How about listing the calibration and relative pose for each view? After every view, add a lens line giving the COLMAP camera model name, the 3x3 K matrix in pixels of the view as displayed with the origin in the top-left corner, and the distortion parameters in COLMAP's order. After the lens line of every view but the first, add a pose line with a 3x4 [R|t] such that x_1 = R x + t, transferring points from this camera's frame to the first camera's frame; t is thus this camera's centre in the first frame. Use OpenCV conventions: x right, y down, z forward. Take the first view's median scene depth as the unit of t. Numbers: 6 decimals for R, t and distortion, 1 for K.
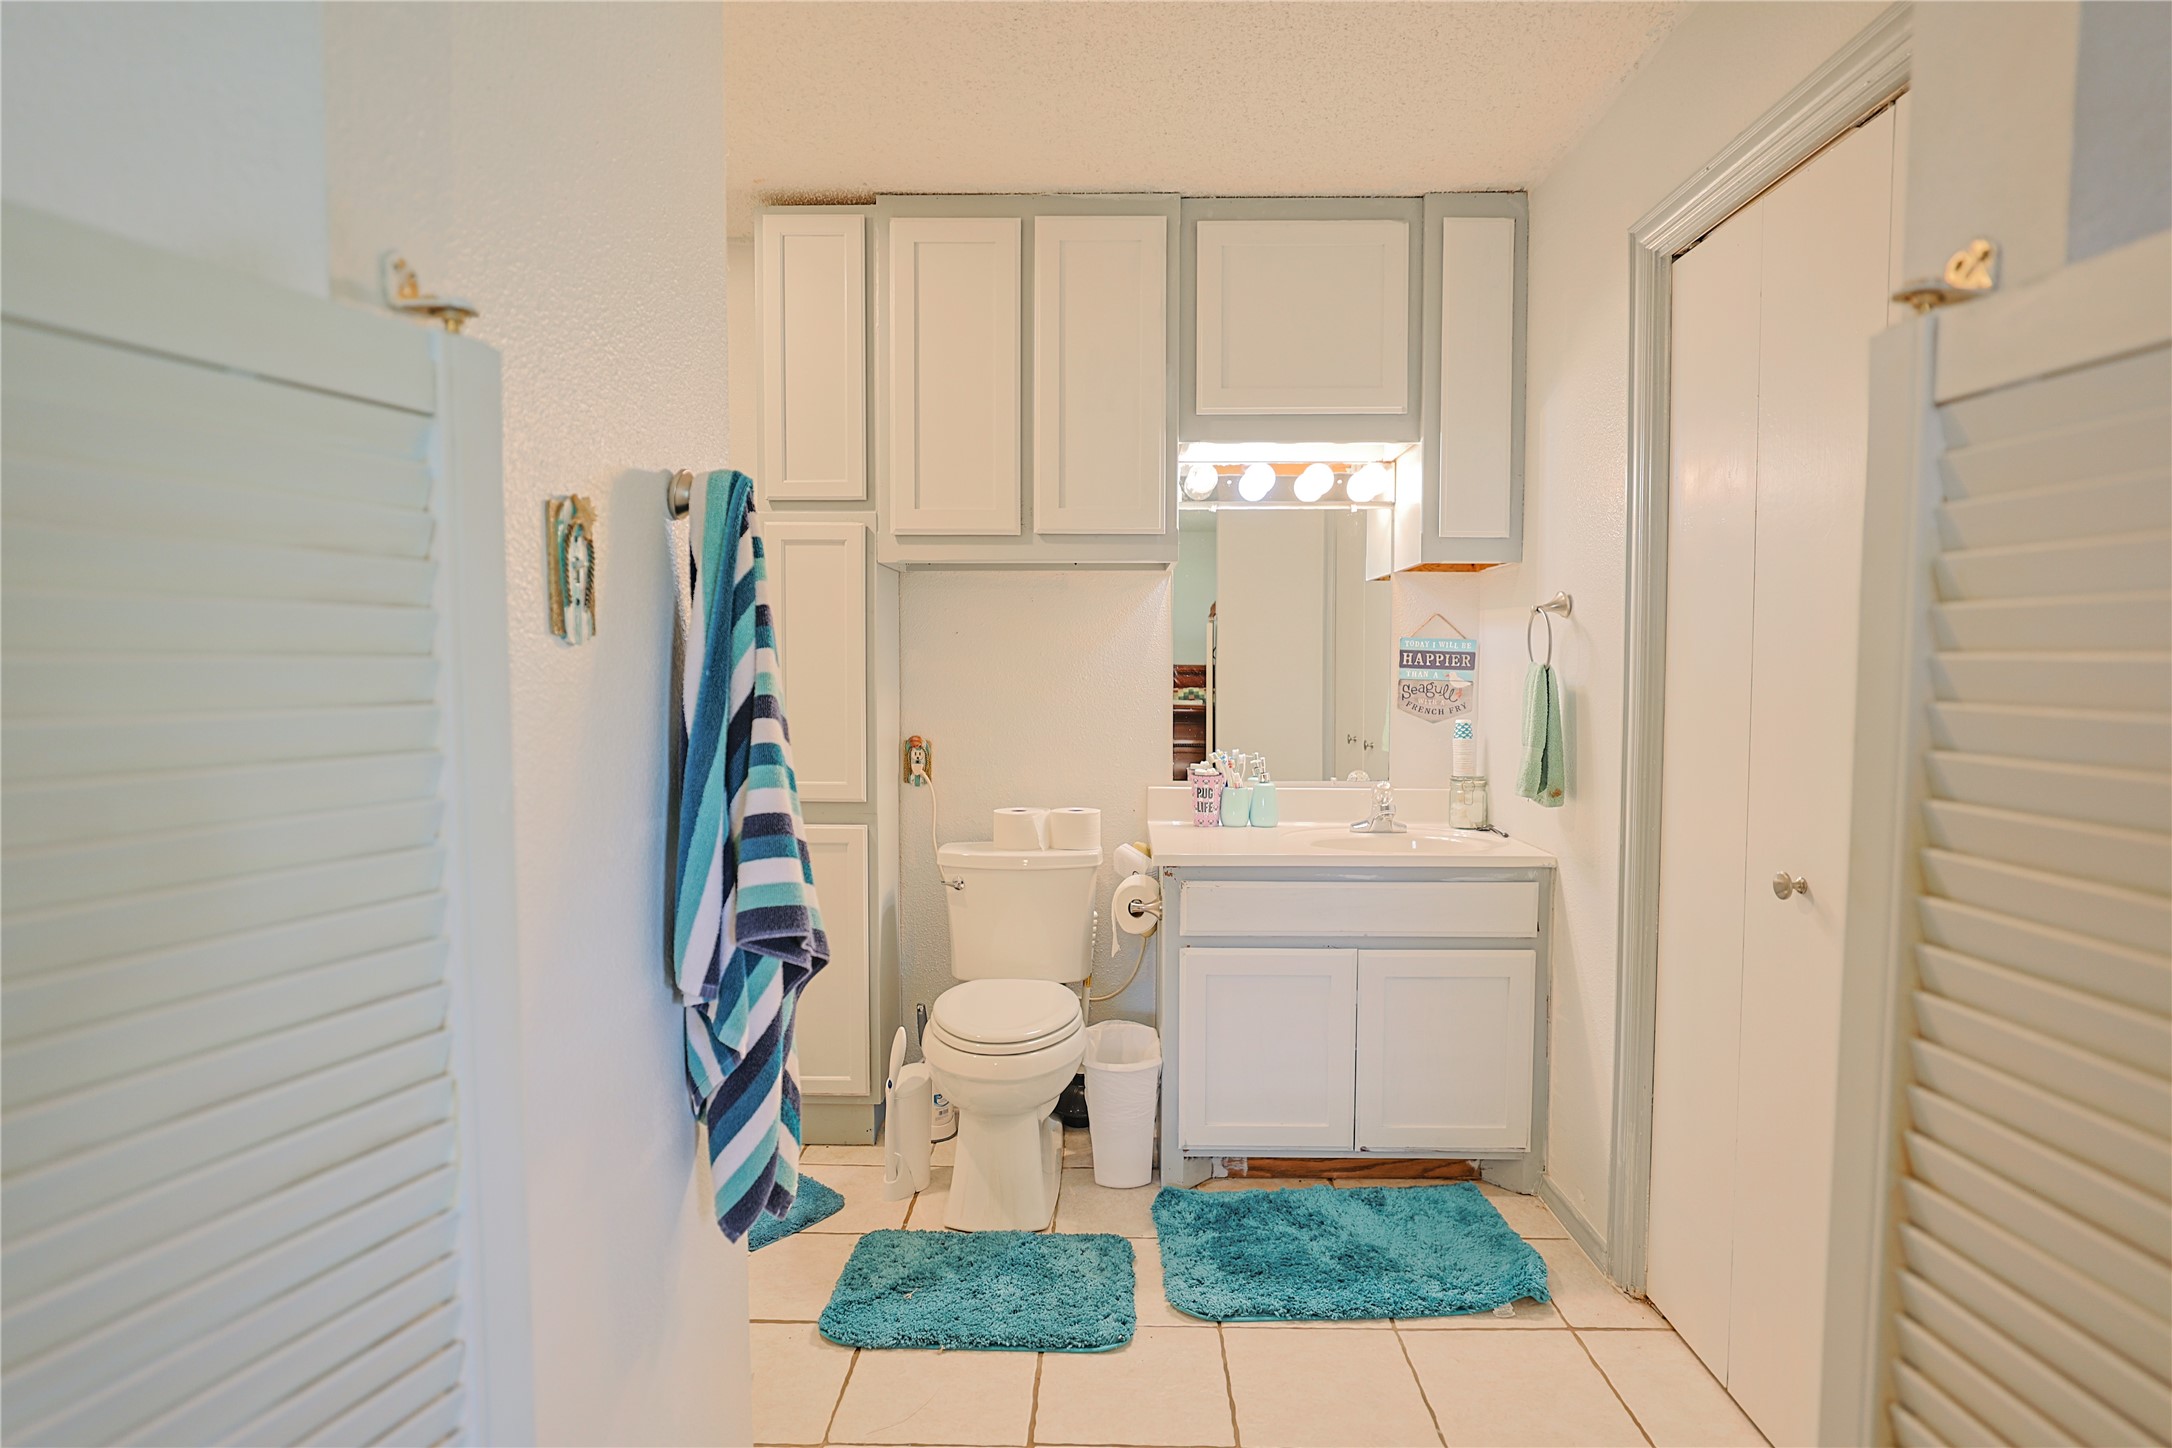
lens RADIAL K [[1122.7, 0, 1086.0], [0, 1122.7, 724.0], [0, 0, 1]] dist [-0.000456, -0.000080]
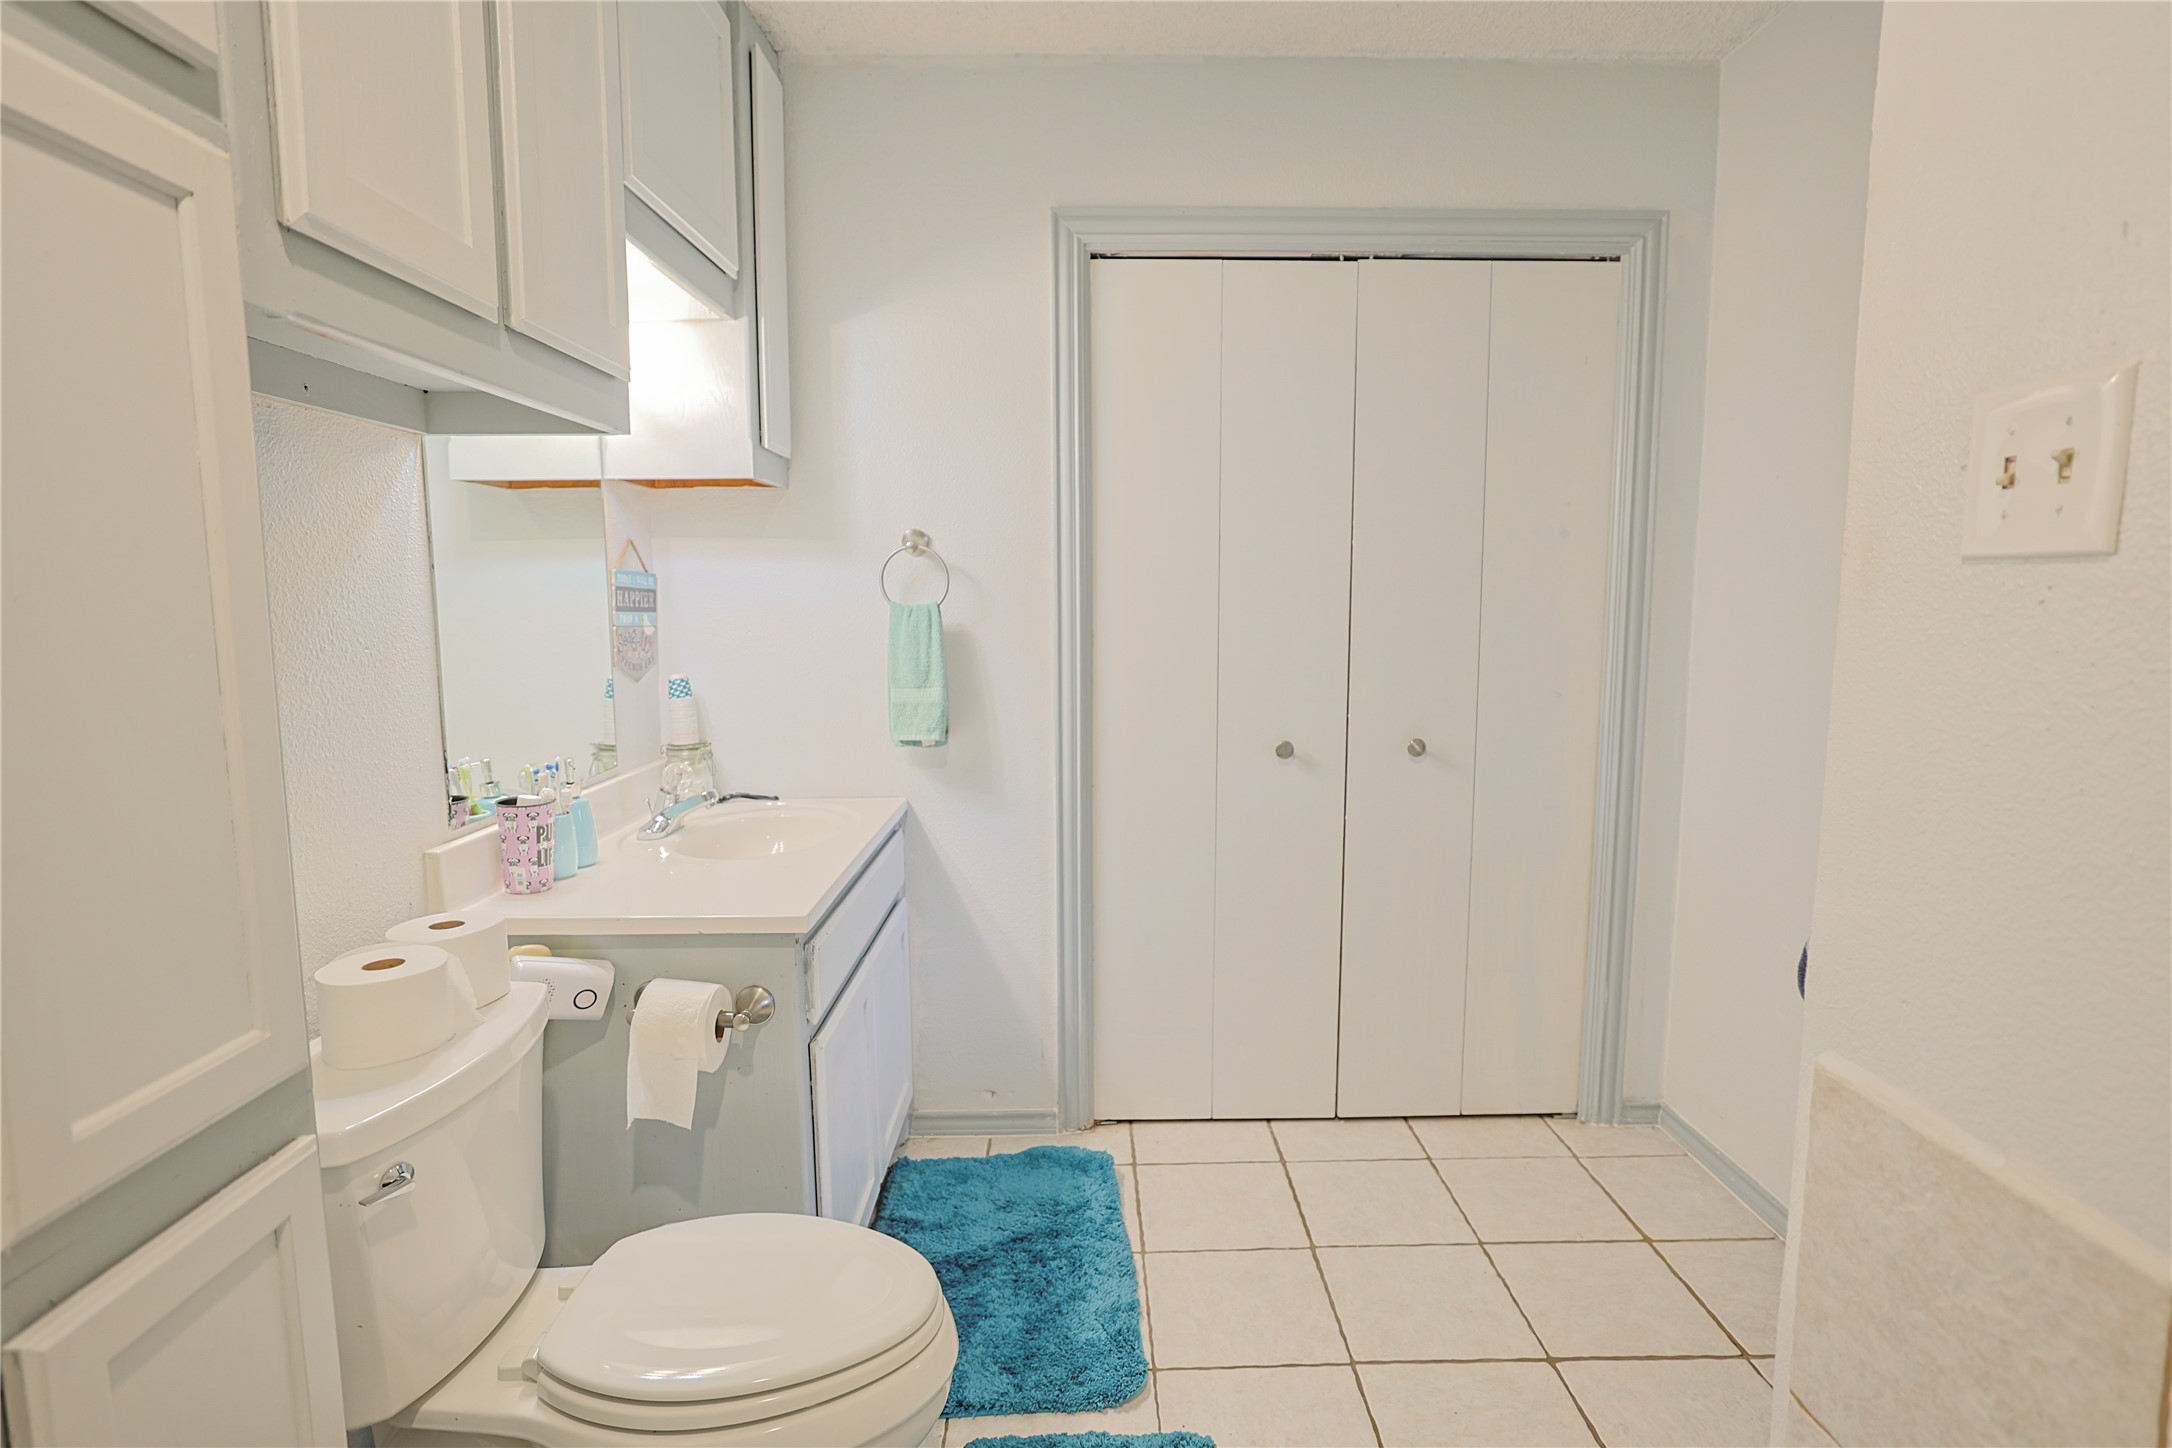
lens RADIAL K [[1122.7, 0, 1086.0], [0, 1122.7, 724.0], [0, 0, 1]] dist [-0.000456, -0.000080]
pose [[-0.026001, -0.117187, 0.992769, -0.563908], [0.049590, 0.991731, 0.118364, -0.058050], [-0.998431, 0.052309, -0.019975, 0.859229]]
